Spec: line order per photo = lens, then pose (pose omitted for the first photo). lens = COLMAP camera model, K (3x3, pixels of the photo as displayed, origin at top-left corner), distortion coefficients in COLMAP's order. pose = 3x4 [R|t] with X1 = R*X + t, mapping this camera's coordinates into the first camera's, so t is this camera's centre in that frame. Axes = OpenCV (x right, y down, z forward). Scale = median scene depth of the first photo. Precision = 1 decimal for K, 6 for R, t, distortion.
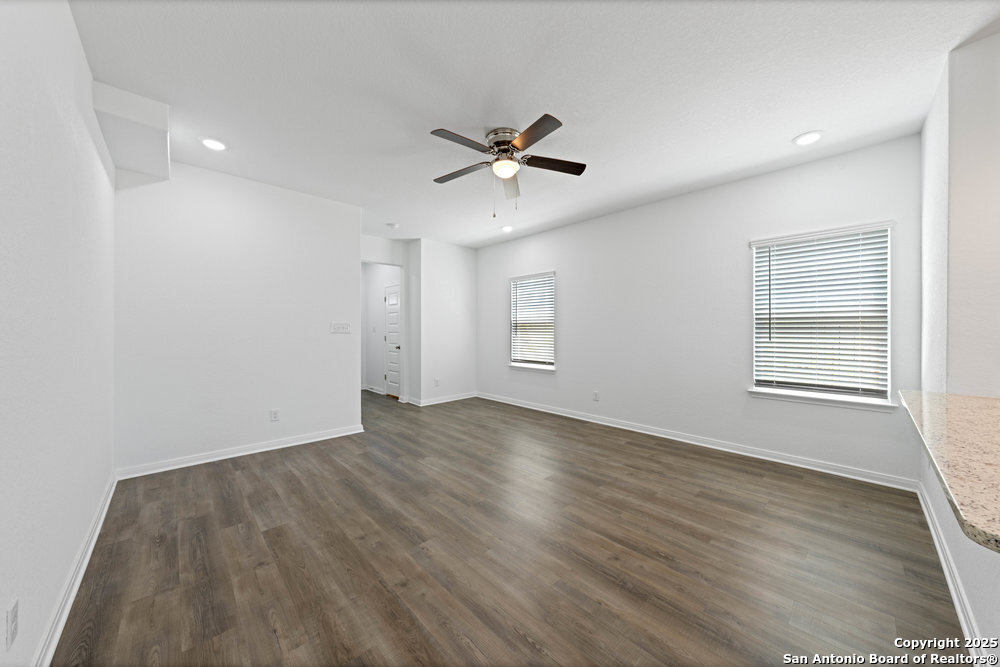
lens RADIAL K [[345.5, 0, 501.8], [0, 345.5, 330.0], [0, 0, 1]] dist [-0.000186, -0.000076]
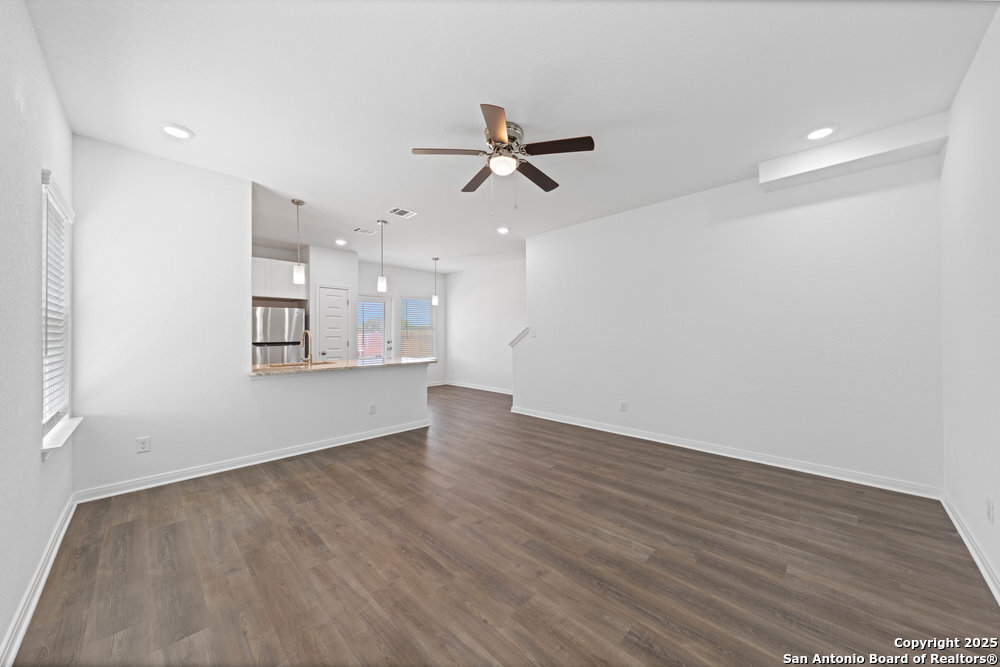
lens RADIAL K [[348.9, 0, 502.4], [0, 348.9, 338.3], [0, 0, 1]] dist [0.000748, 0.000159]
pose [[-0.999442, 0.005925, -0.032881, 0.042177], [0.005449, 0.999879, 0.014562, 0.000036], [0.032964, 0.014374, -0.999353, 1.847815]]
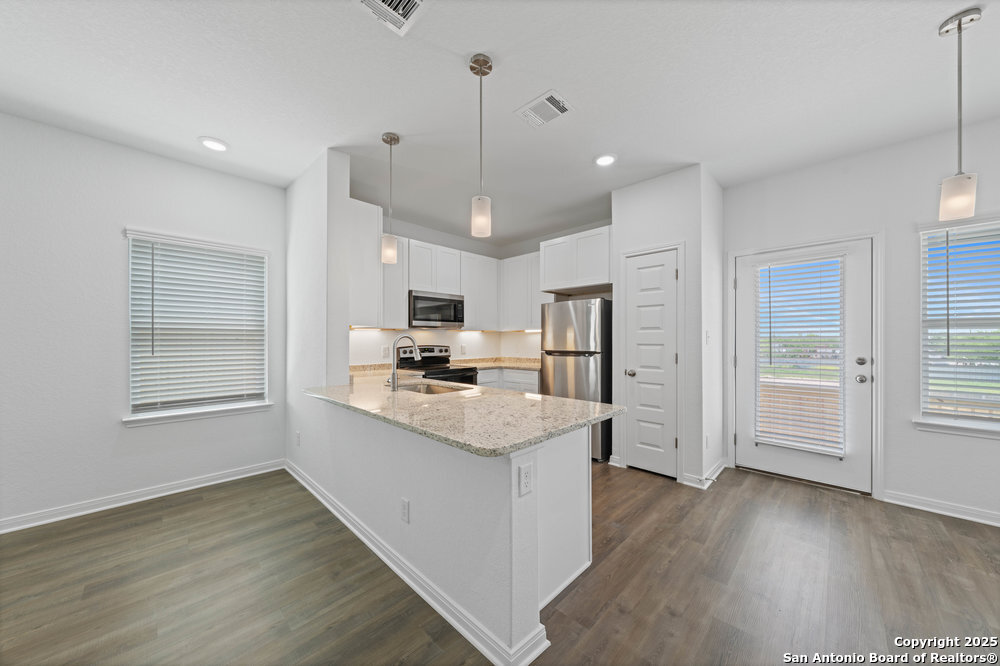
lens RADIAL K [[348.9, 0, 502.4], [0, 348.9, 337.8], [0, 0, 1]] dist [0.000748, 0.000159]
pose [[-0.029402, 0.006928, 0.999544, -0.111989], [0.005717, 0.999961, -0.006763, -0.000286], [-0.999551, 0.005515, -0.029440, 0.207872]]
